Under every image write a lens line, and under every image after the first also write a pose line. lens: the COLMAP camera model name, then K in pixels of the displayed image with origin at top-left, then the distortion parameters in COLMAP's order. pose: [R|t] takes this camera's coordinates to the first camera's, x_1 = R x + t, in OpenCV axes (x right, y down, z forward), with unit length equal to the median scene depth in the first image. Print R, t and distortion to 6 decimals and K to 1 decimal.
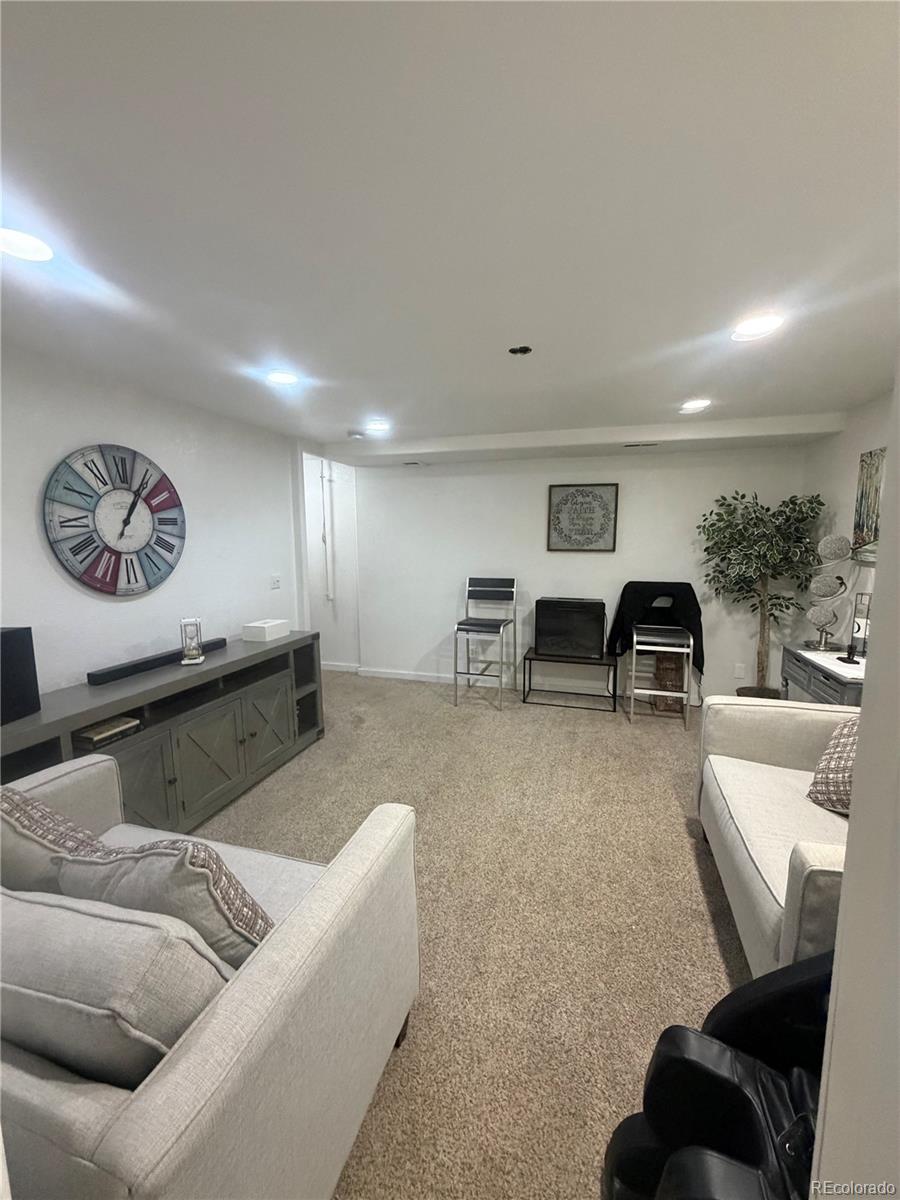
lens RADIAL K [[479.2, 0, 453.4], [0, 479.2, 597.8], [0, 0, 1]] dist [-0.003716, 0.000556]
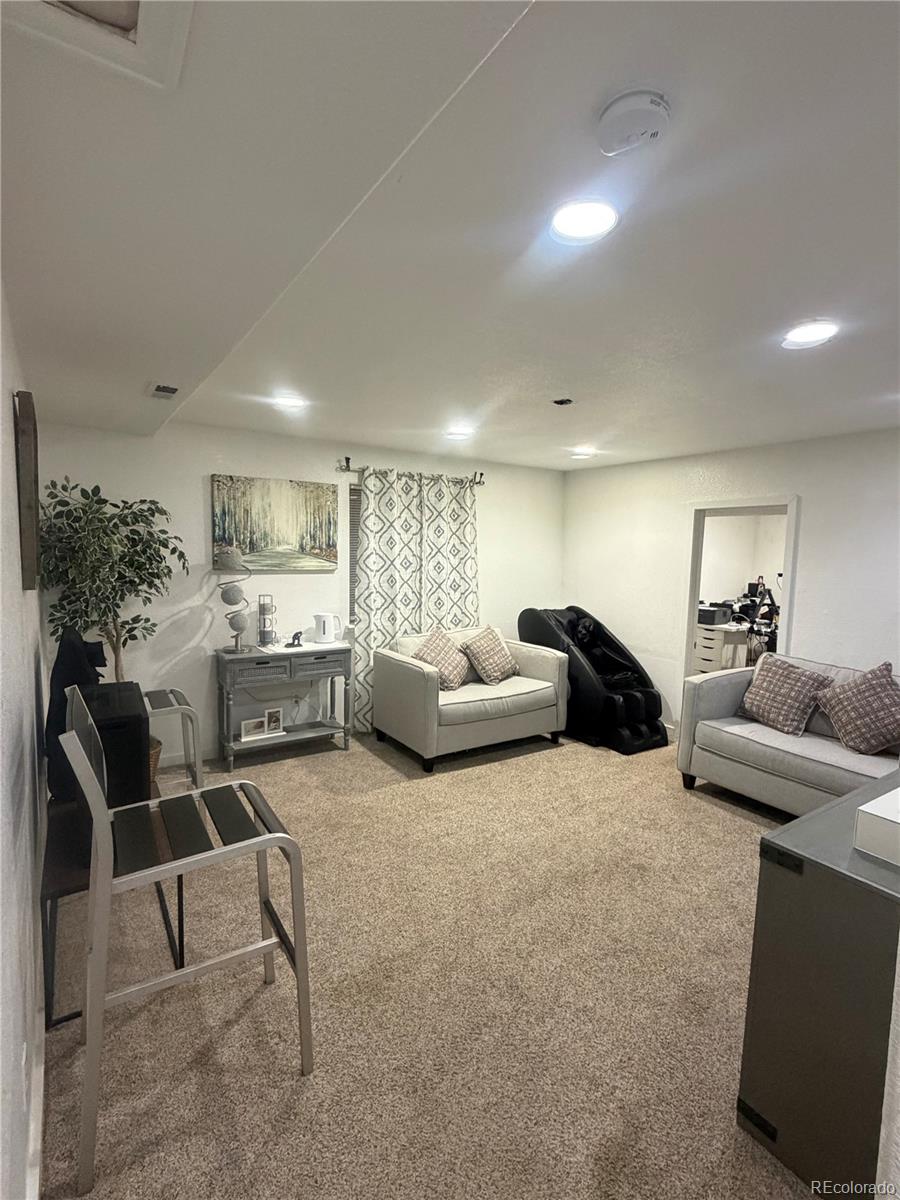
lens RADIAL K [[565.3, 0, 455.0], [0, 565.3, 599.9], [0, 0, 1]] dist [-0.003270, 0.000054]
pose [[-0.771310, -0.067952, 0.632821, -0.332100], [0.063397, 0.981136, 0.182625, -0.171414], [-0.633294, 0.180980, -0.752453, 1.322641]]
